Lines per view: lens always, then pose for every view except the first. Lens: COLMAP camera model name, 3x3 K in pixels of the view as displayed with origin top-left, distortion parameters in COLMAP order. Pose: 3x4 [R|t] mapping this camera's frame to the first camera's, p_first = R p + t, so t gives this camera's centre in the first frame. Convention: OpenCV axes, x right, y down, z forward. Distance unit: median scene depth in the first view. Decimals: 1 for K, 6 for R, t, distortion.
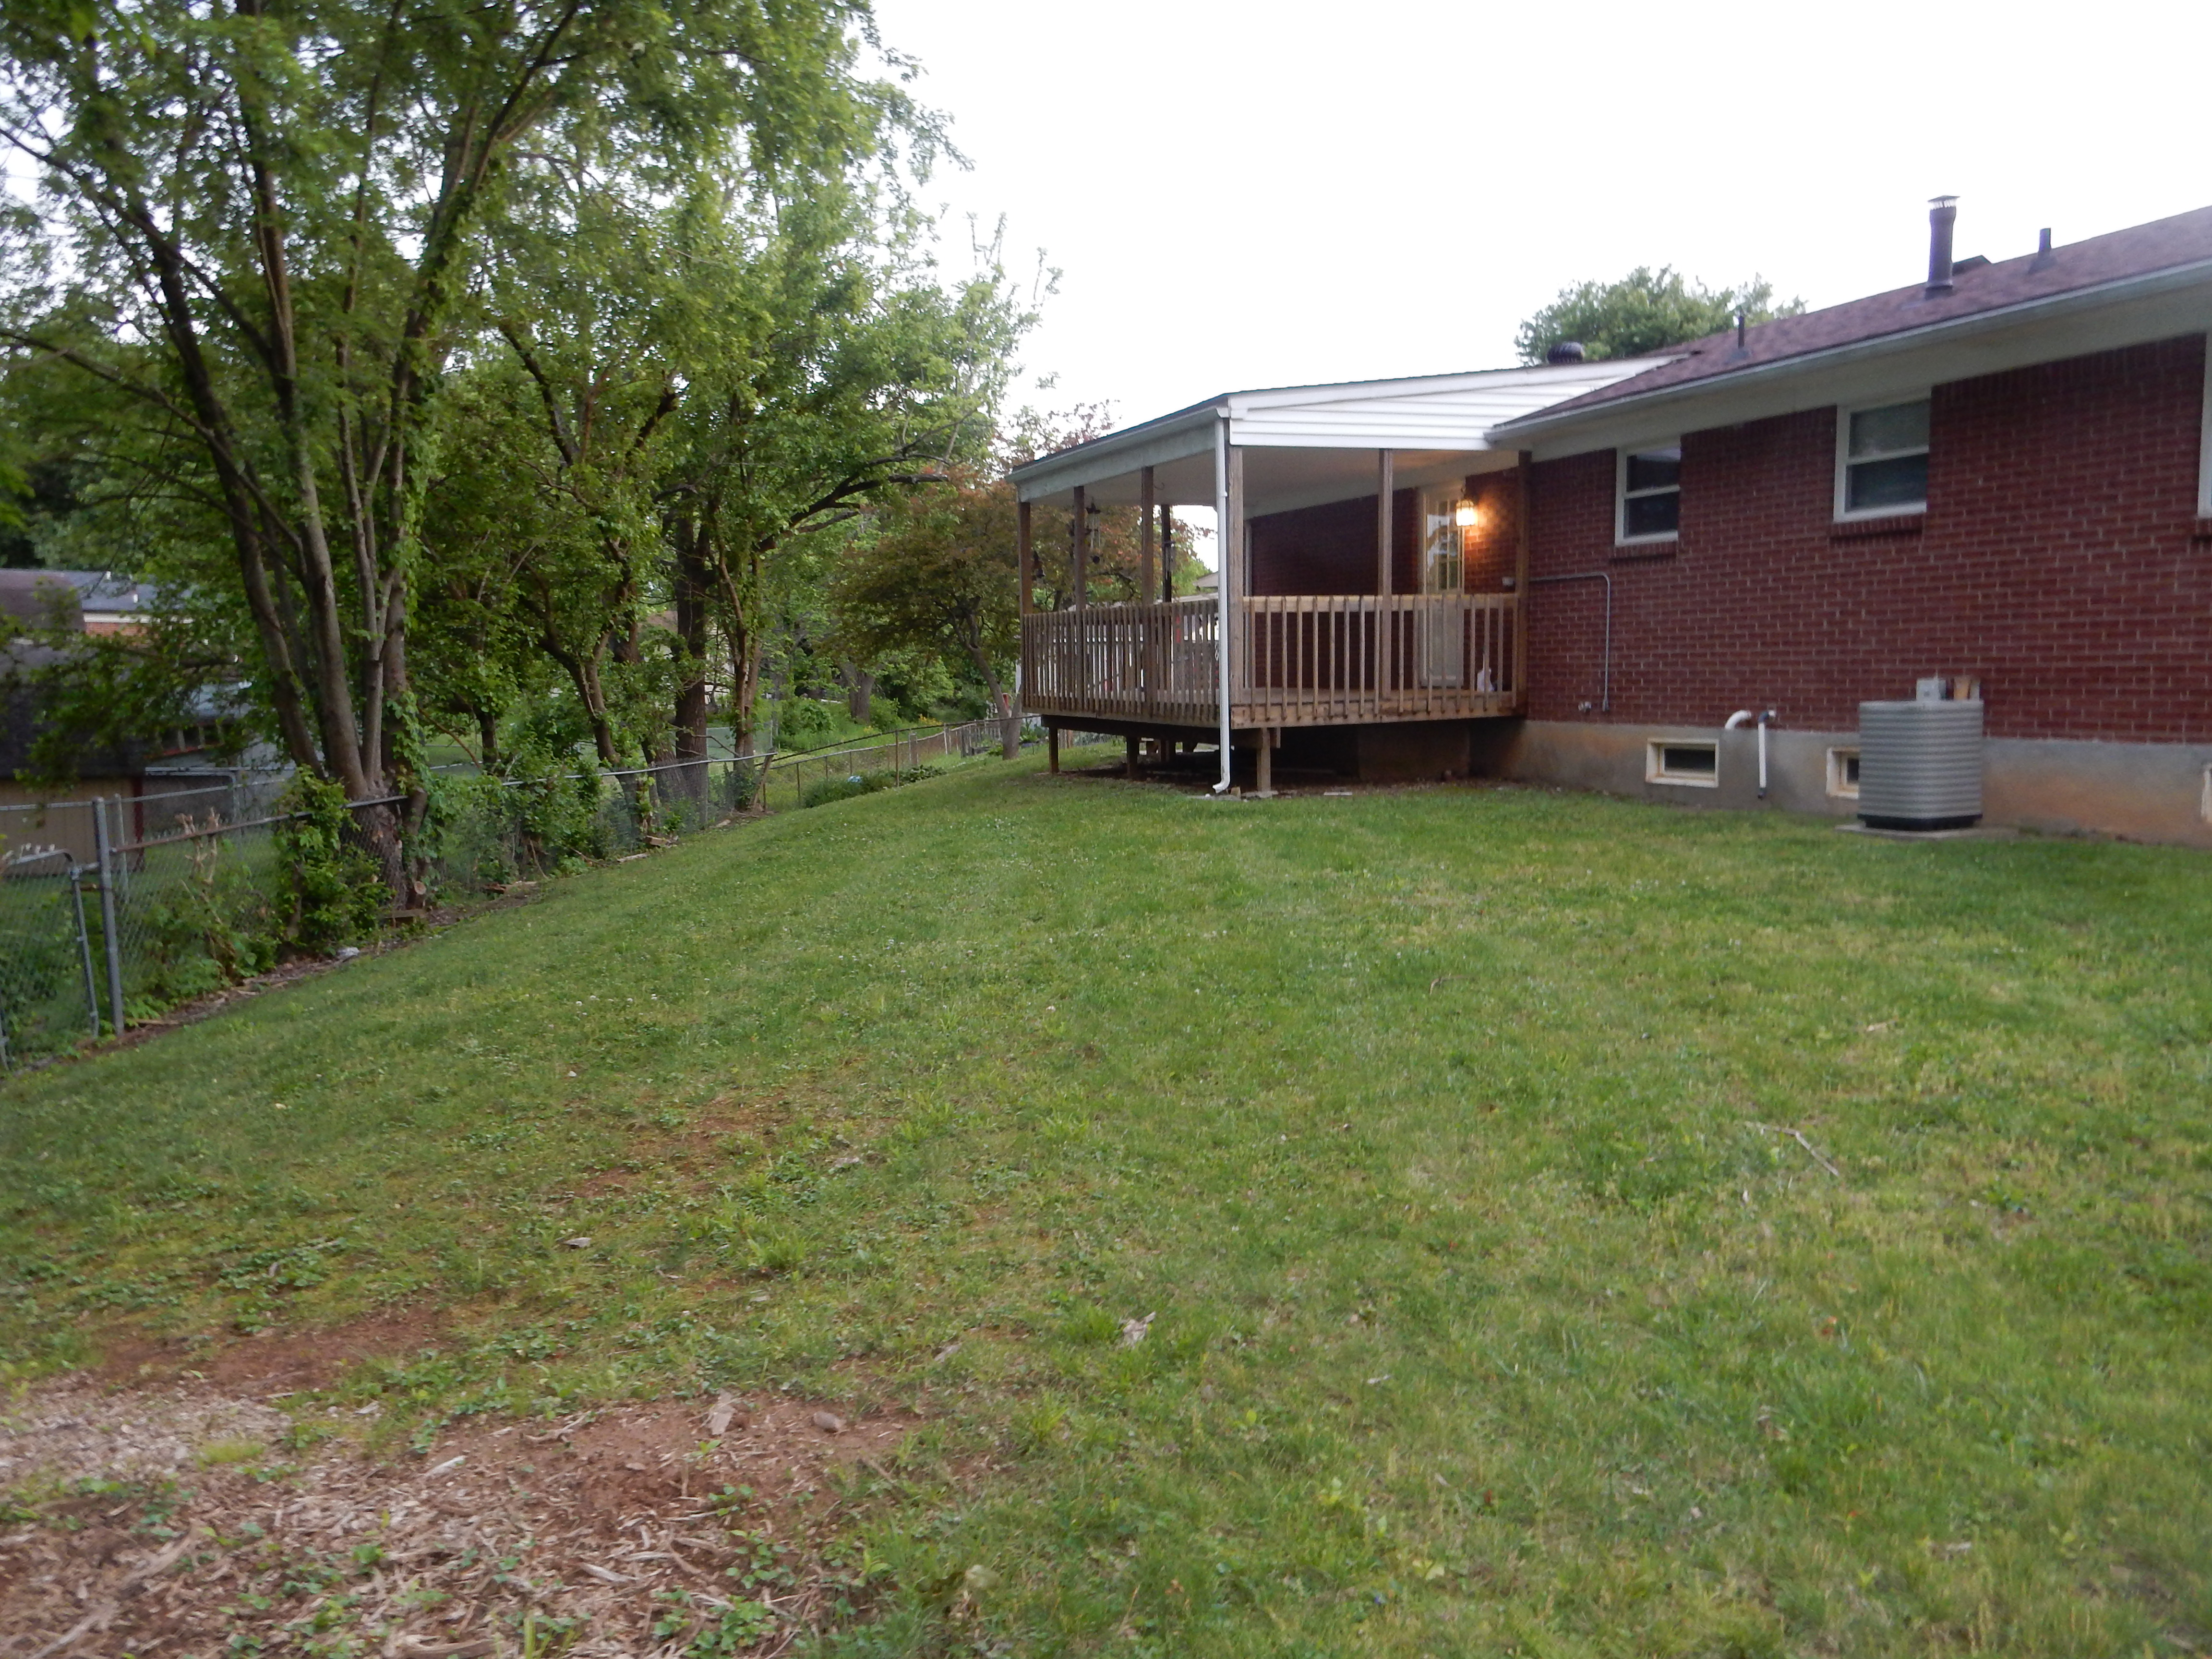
lens RADIAL K [[1630.5, 0, 1106.0], [0, 1630.5, 829.5], [0, 0, 1]] dist [-0.000376, -0.000731]
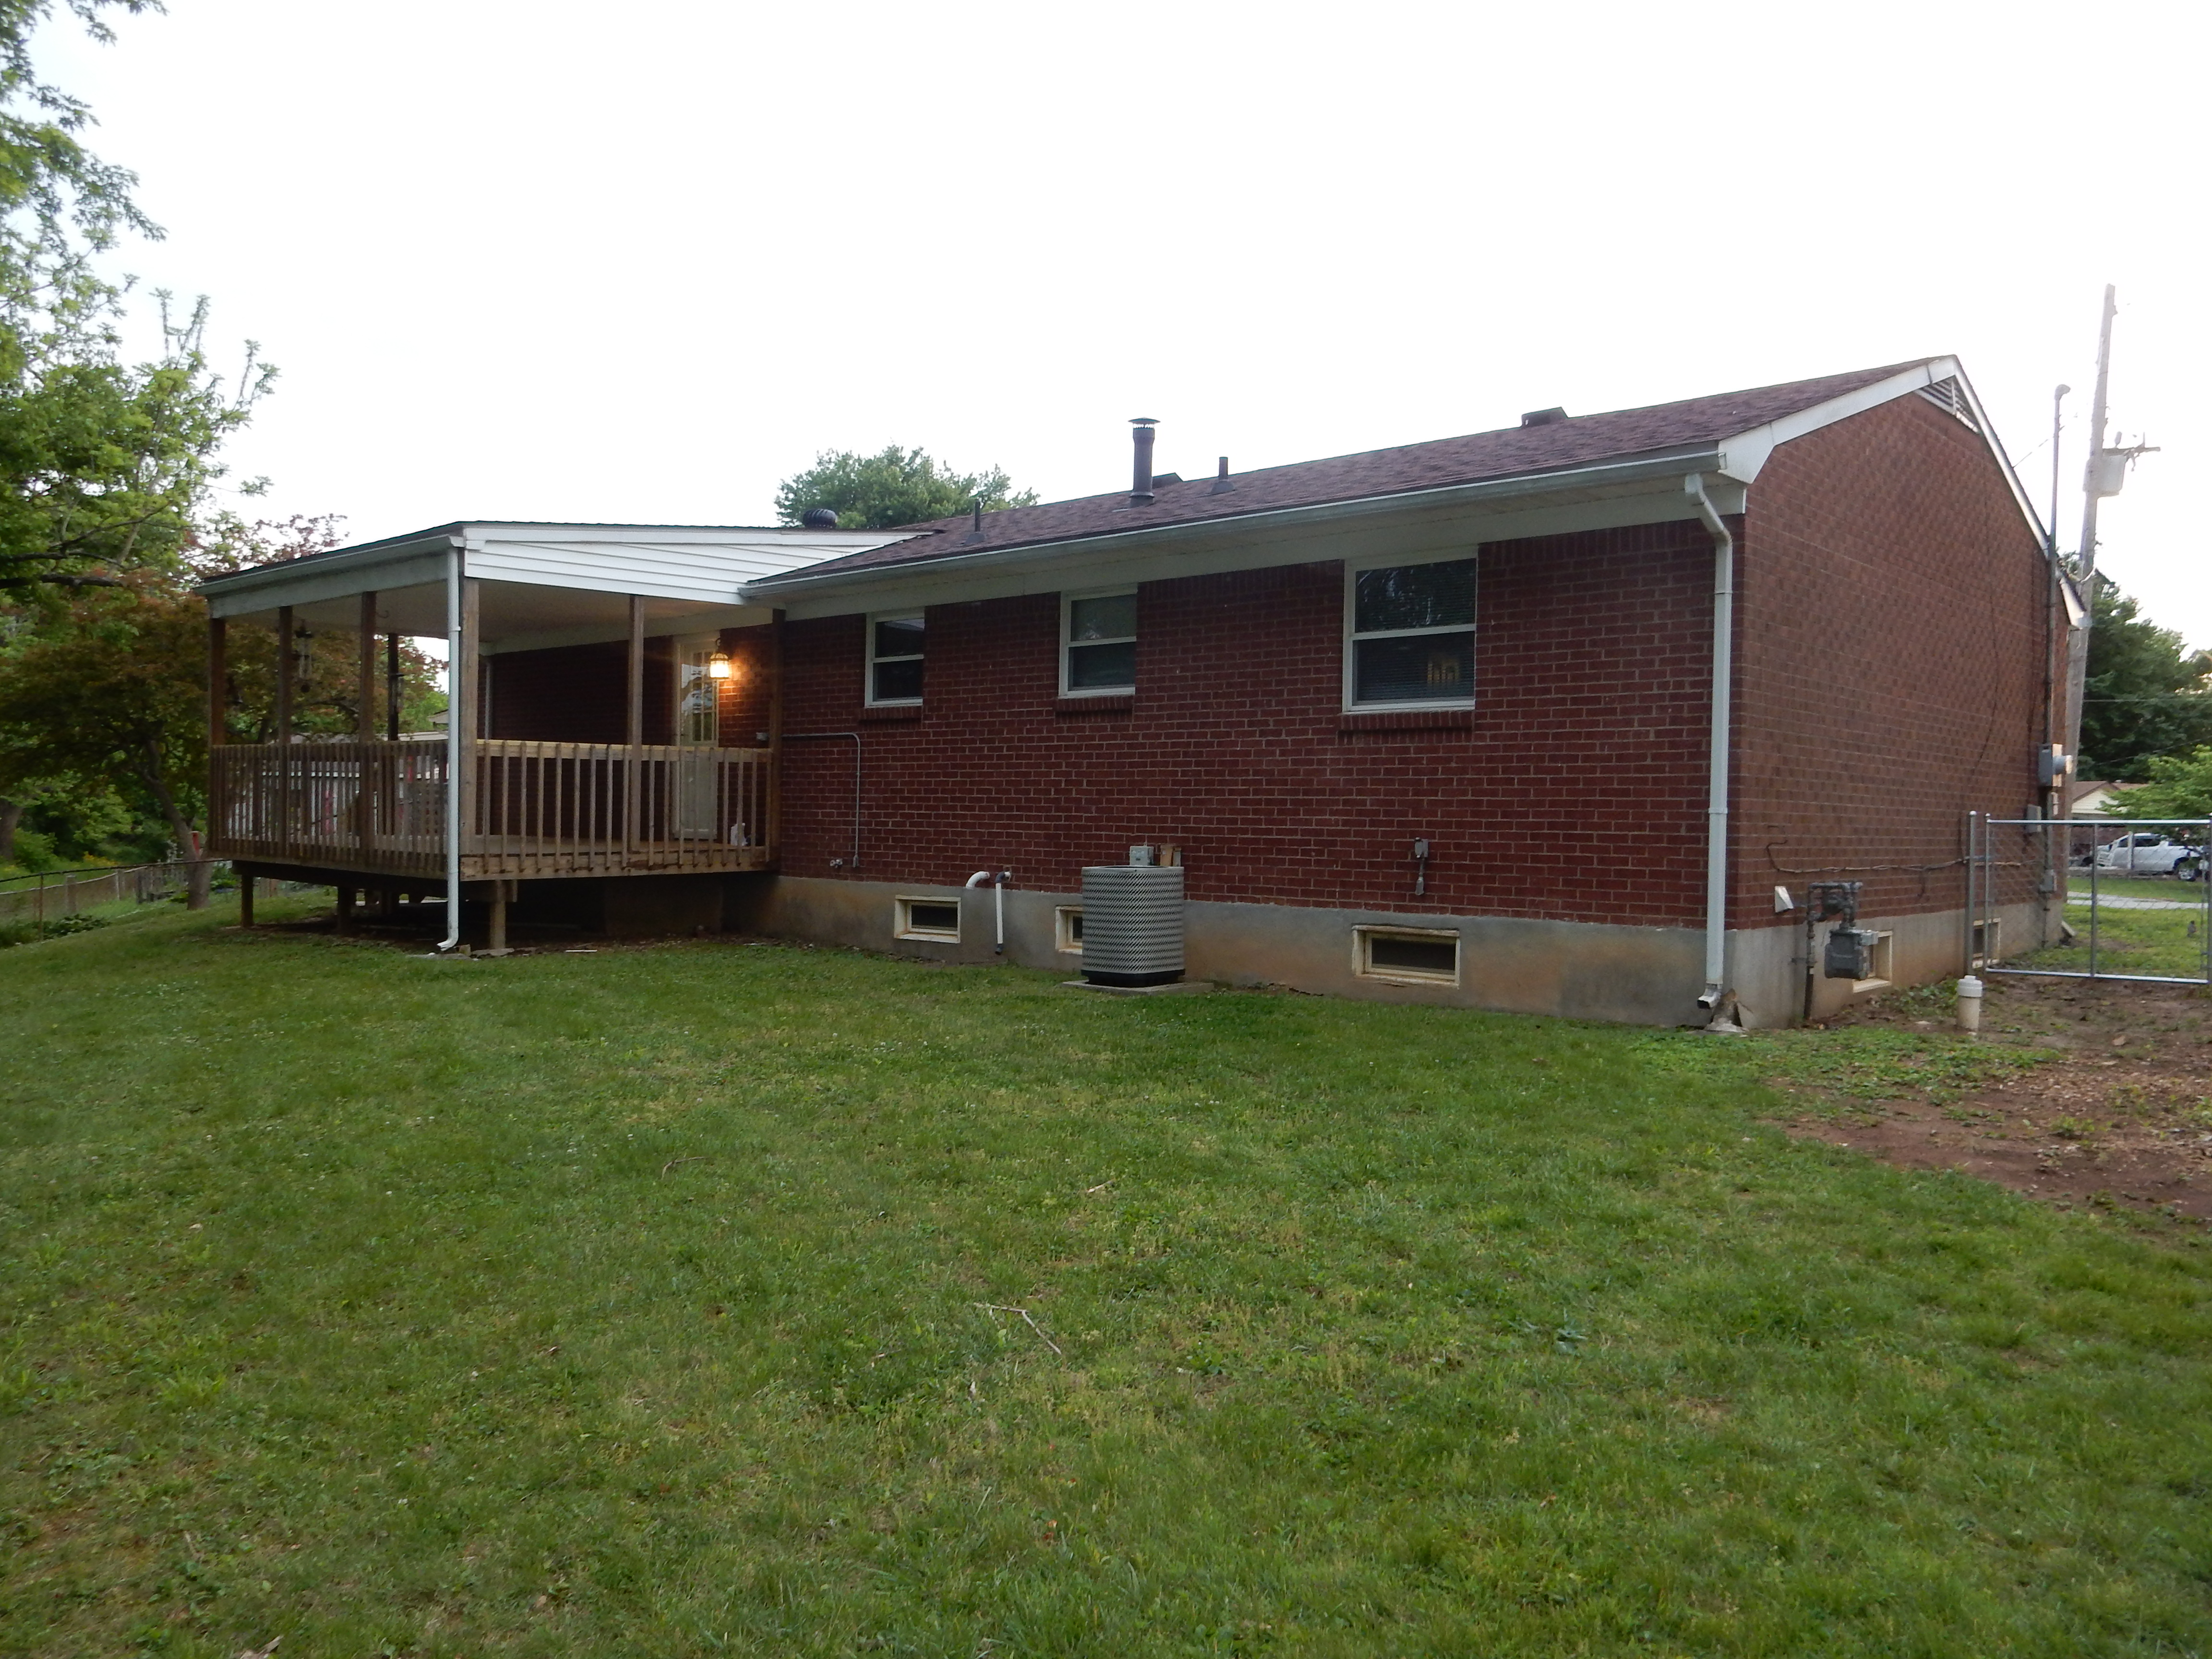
lens RADIAL K [[1630.5, 0, 1106.0], [0, 1630.5, 829.5], [0, 0, 1]] dist [-0.000376, -0.000731]
pose [[0.903067, 0.025495, 0.428741, 0.015844], [0.013107, 0.996136, -0.086842, -0.009140], [-0.429299, 0.084043, 0.899244, 0.025928]]
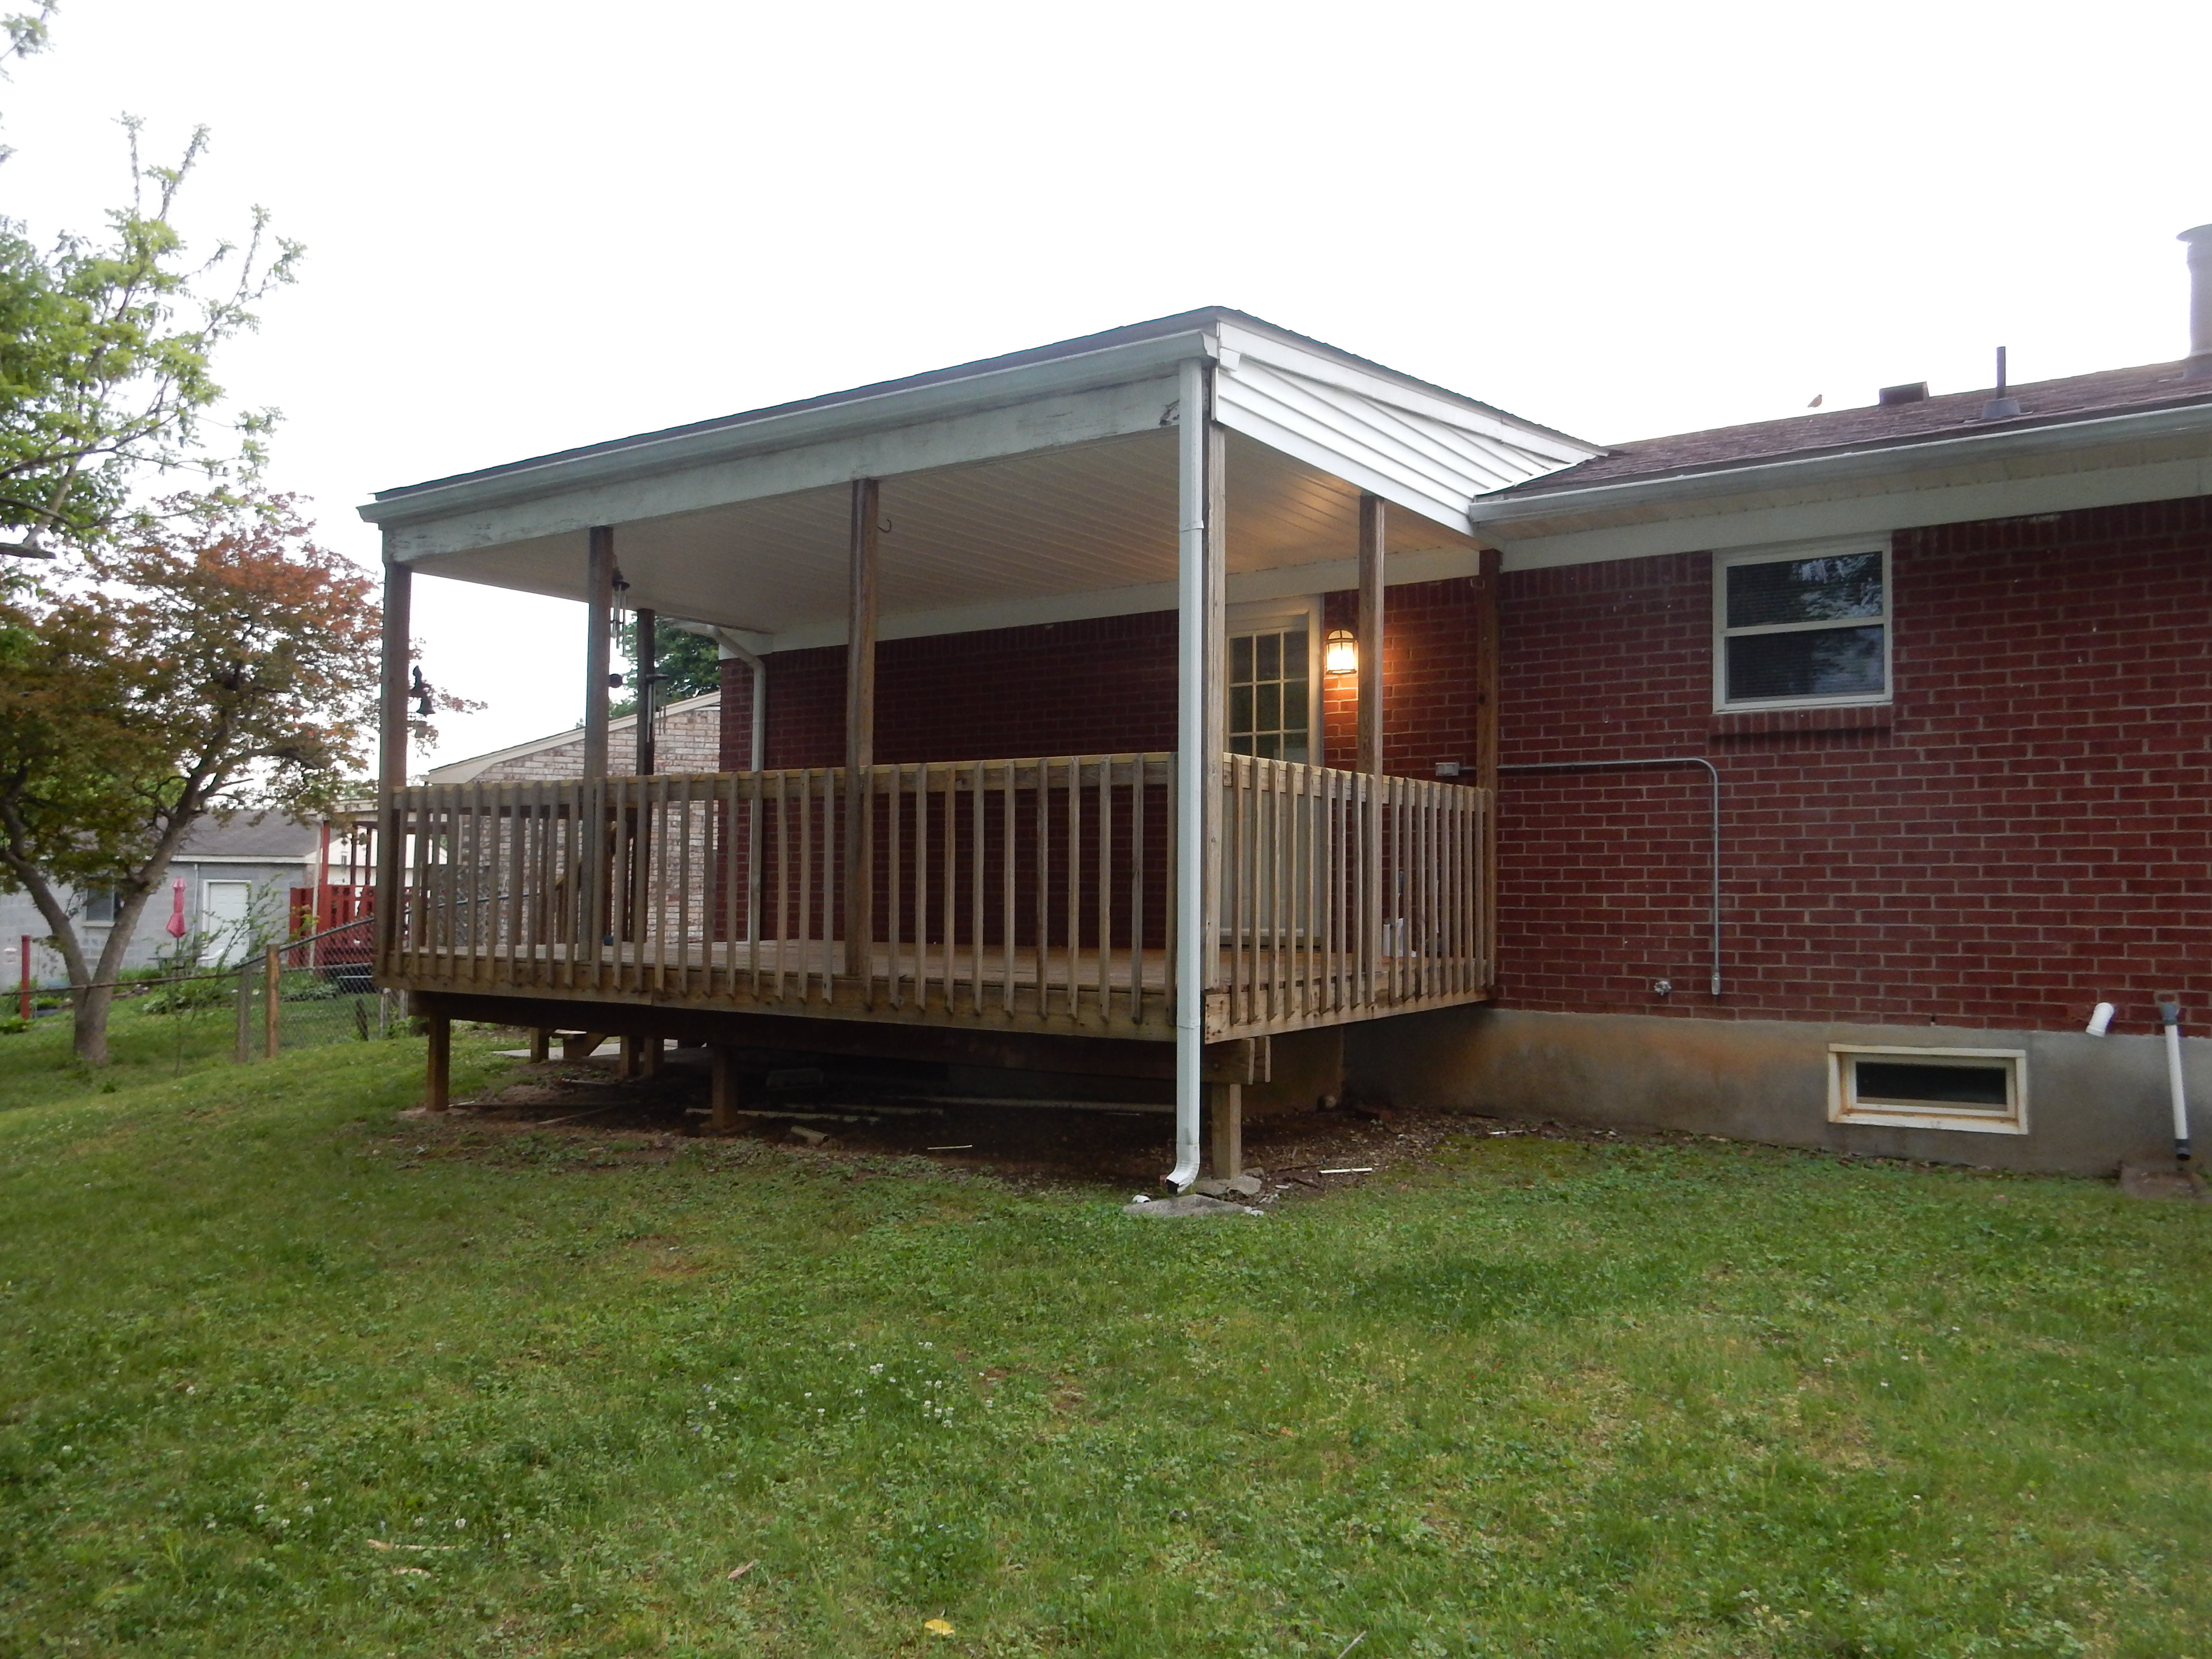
lens RADIAL K [[1630.5, 0, 1106.0], [0, 1630.5, 829.5], [0, 0, 1]] dist [-0.000376, -0.000731]
pose [[0.827913, 0.047936, 0.558804, -0.276597], [0.035231, 0.989928, -0.137116, -0.084736], [-0.559749, 0.133207, 0.817886, 0.916277]]
